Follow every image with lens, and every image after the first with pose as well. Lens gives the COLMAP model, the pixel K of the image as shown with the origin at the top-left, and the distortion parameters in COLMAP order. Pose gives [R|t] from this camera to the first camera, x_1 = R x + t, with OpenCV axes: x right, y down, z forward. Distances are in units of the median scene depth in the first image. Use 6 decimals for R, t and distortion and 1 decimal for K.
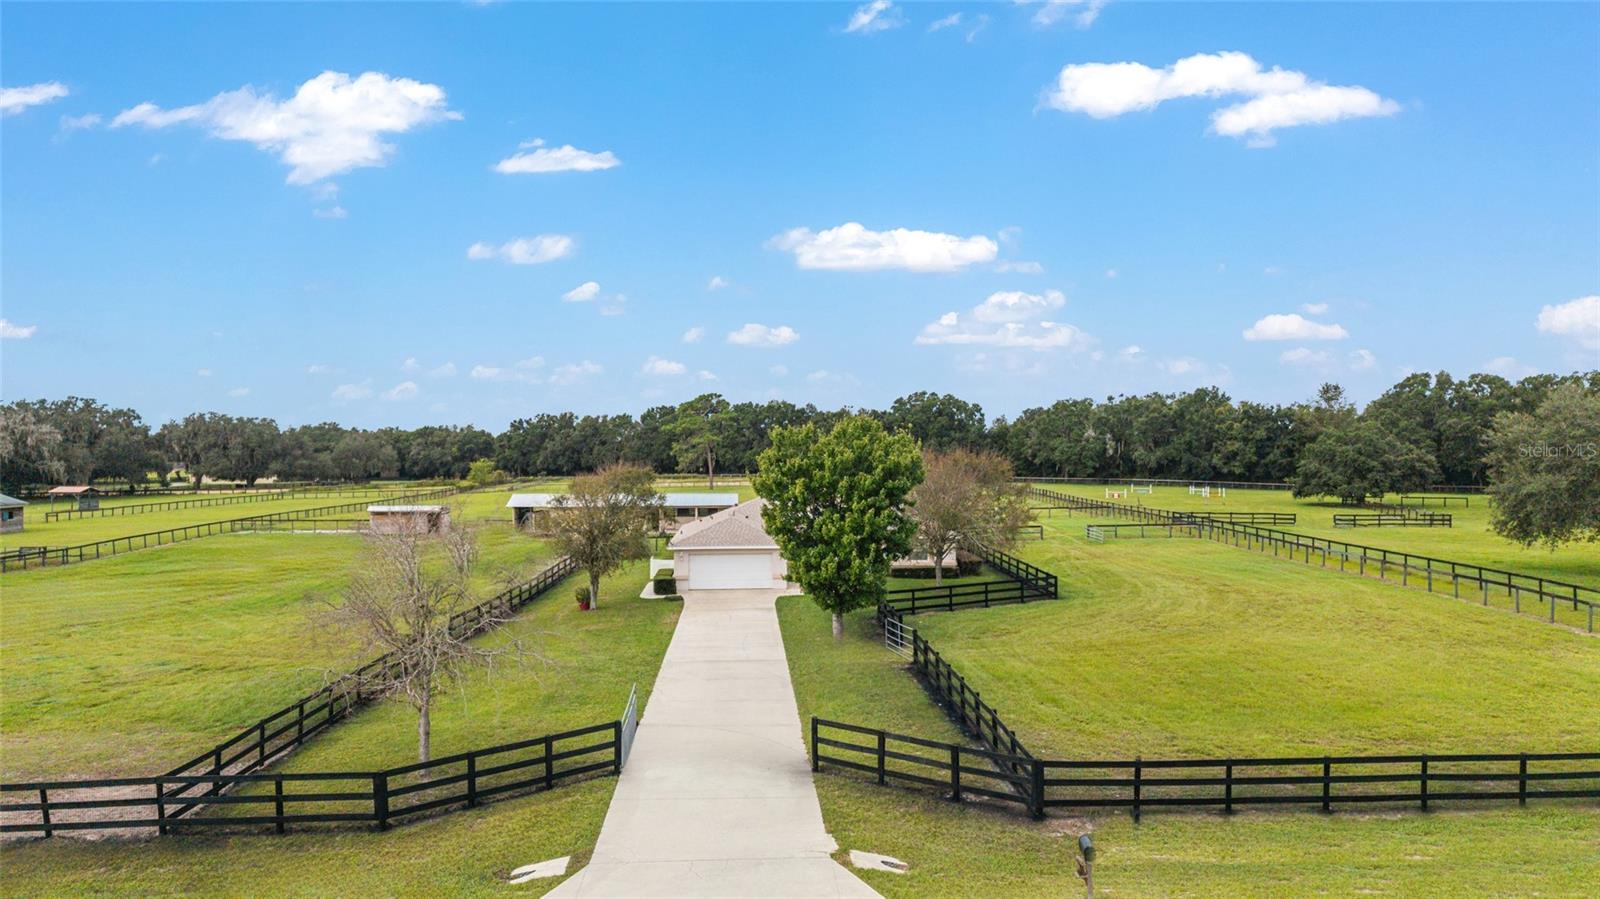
lens RADIAL K [[1062.7, 0, 799.6], [0, 1062.7, 445.2], [0, 0, 1]] dist [0.104511, -0.169389]
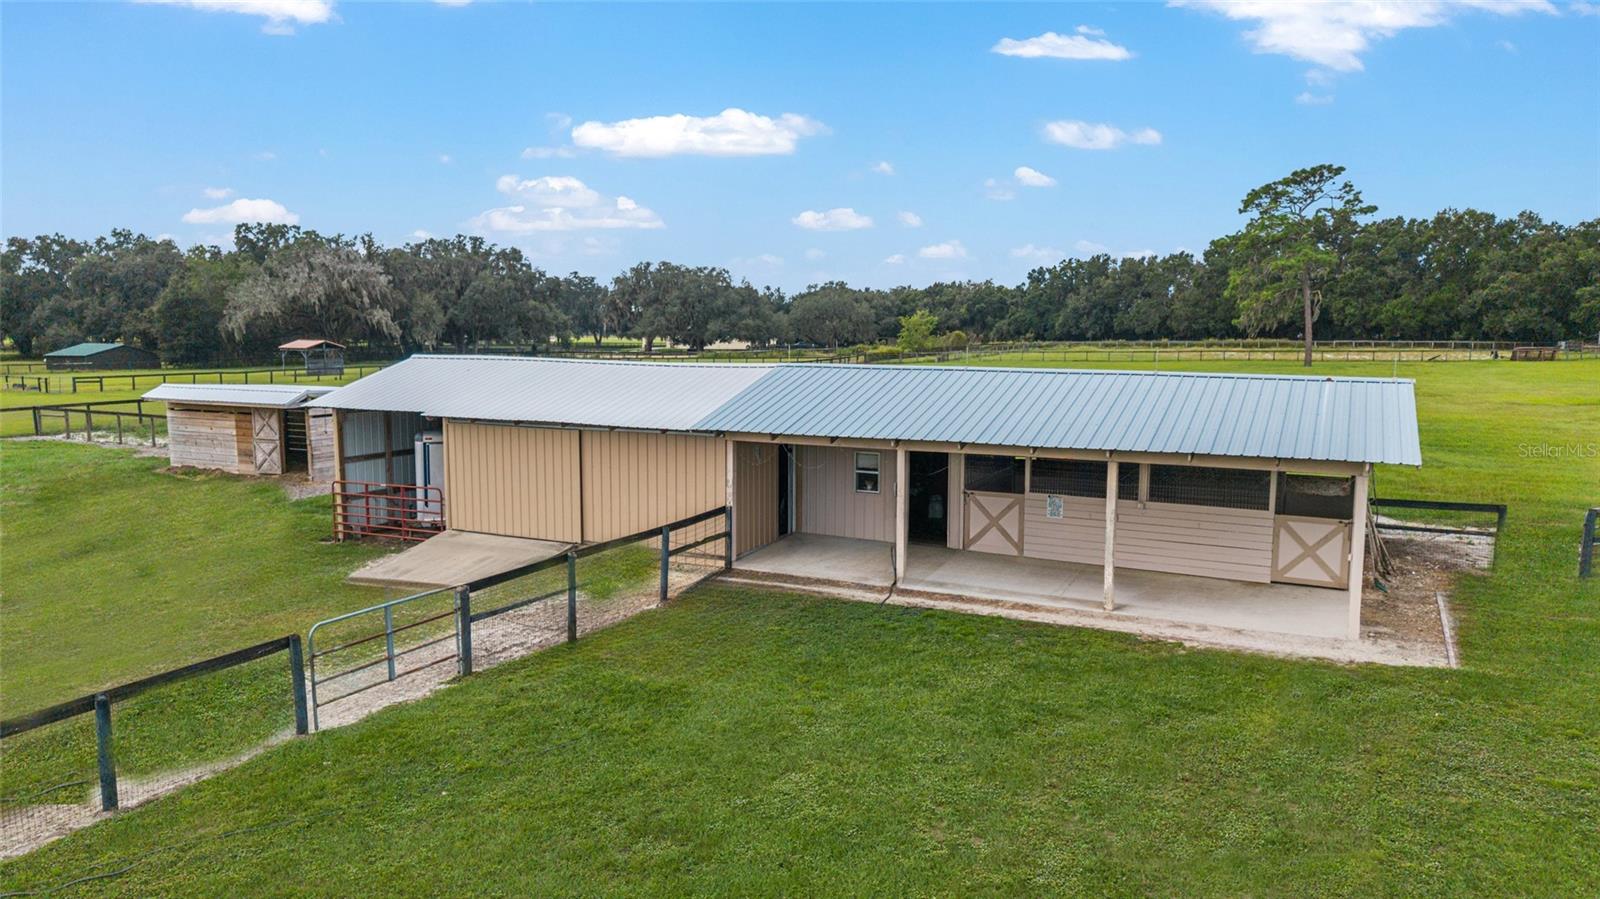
lens RADIAL K [[1064.7, 0, 798.2], [0, 1064.7, 460.4], [0, 0, 1]] dist [0.035664, -0.041423]
pose [[0.858247, 0.065840, -0.508996, -0.024908], [0.001186, 0.991481, 0.130250, 0.016477], [0.513236, -0.112390, 0.850857, 0.367981]]
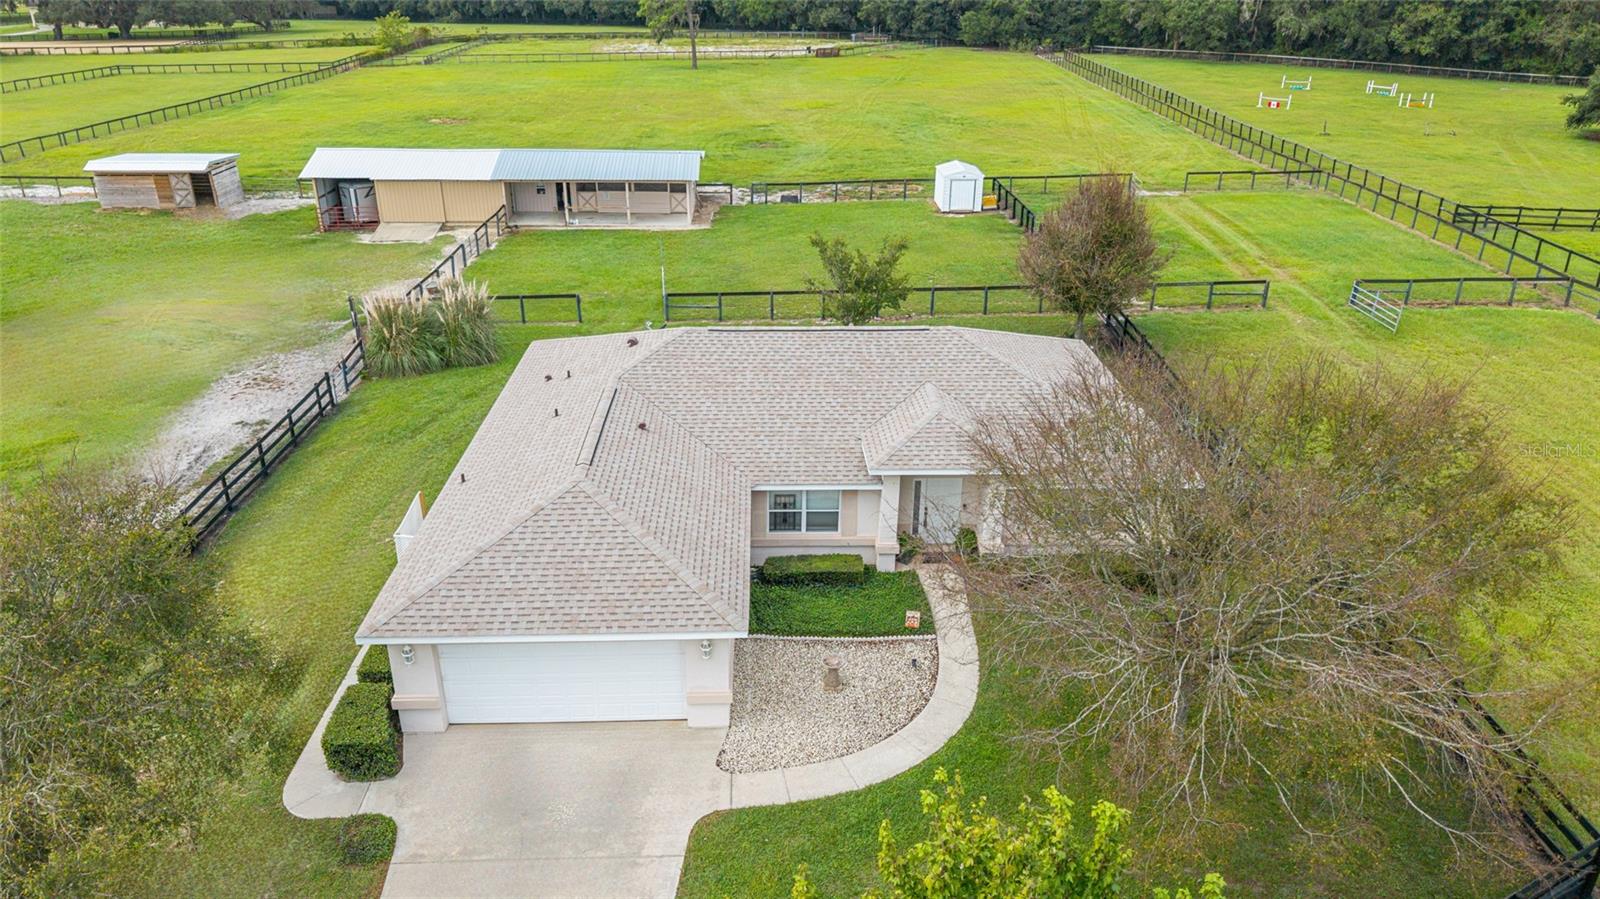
lens RADIAL K [[1070.4, 0, 797.9], [0, 1070.4, 453.6], [0, 0, 1]] dist [0.008514, -0.000099]
pose [[0.999690, 0.019616, -0.015357, 0.003142], [-0.011330, 0.906981, 0.421019, -0.023640], [0.022187, -0.420715, 0.906922, 0.180167]]
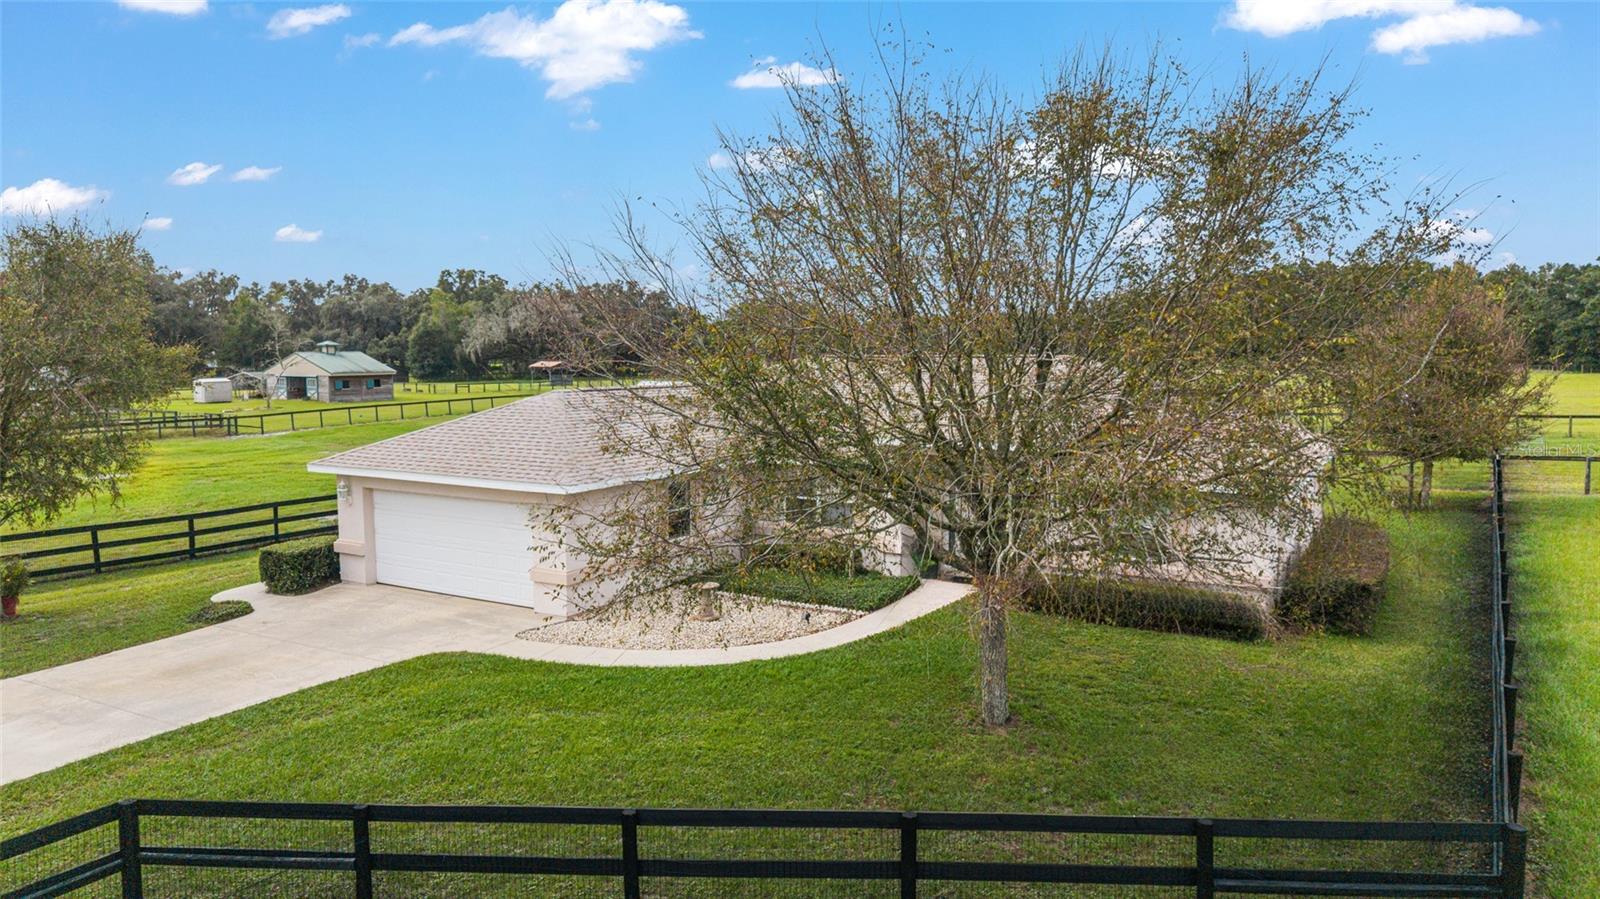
lens RADIAL K [[1070.4, 0, 797.9], [0, 1070.4, 453.6], [0, 0, 1]] dist [0.008514, -0.000099]
pose [[0.828720, 0.057322, -0.556720, 0.054799], [0.001901, 0.994447, 0.105223, 0.012485], [0.559660, -0.088259, 0.824009, 0.194241]]
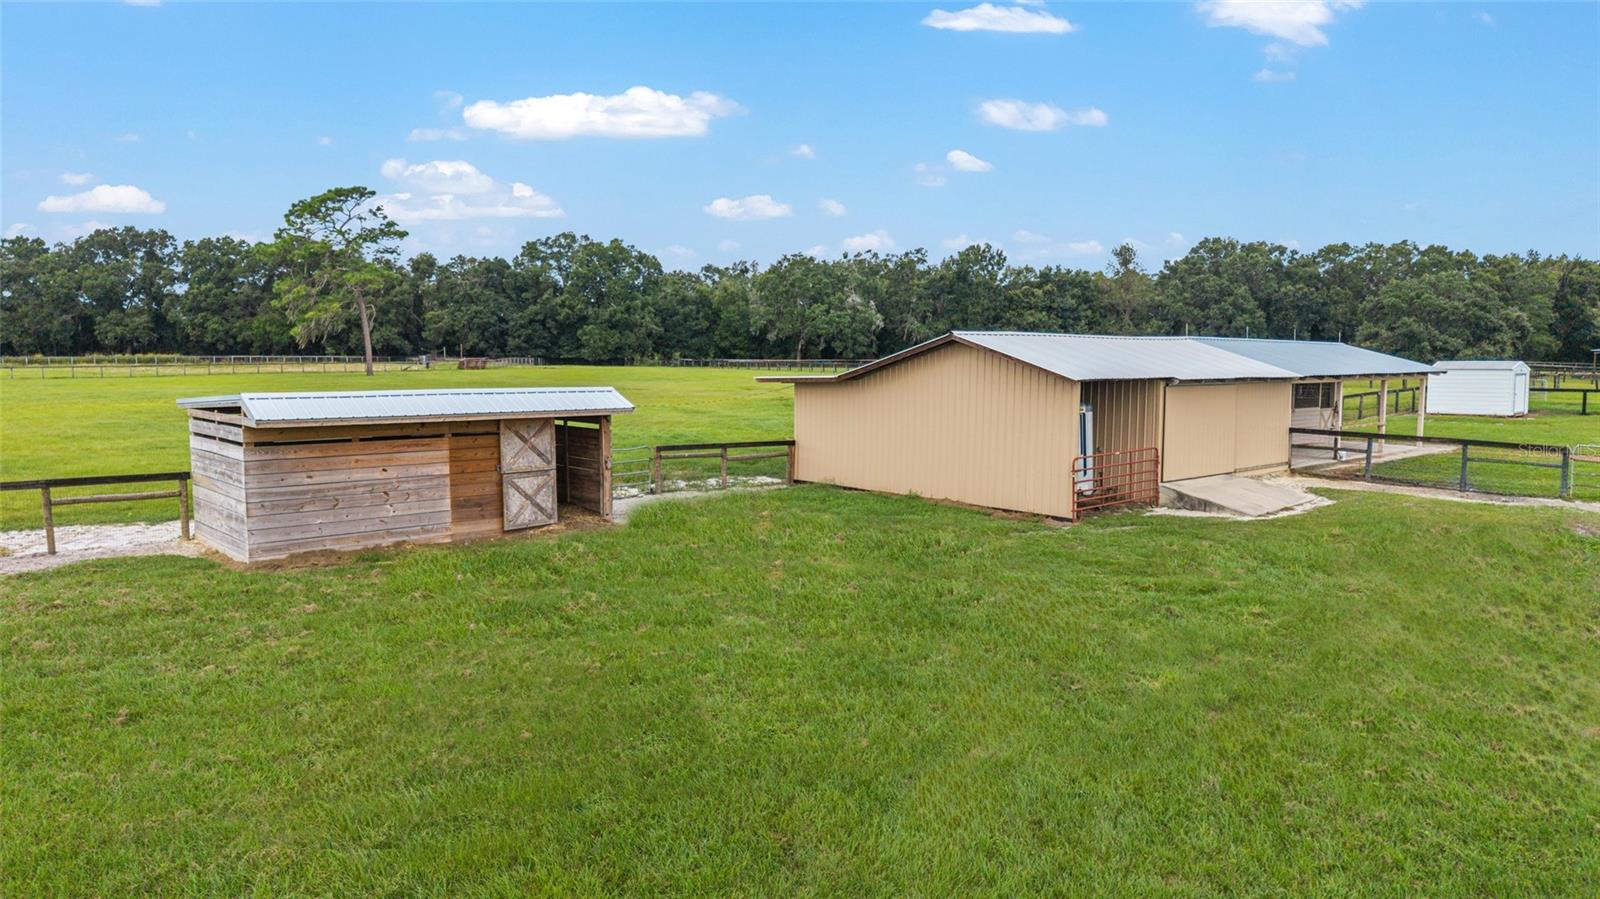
lens RADIAL K [[1064.7, 0, 798.2], [0, 1064.7, 460.4], [0, 0, 1]] dist [0.035664, -0.041423]
pose [[0.787047, -0.056422, 0.614307, -0.196627], [-0.009030, 0.994648, 0.102924, 0.022149], [-0.616827, -0.086553, 0.782326, 0.371448]]
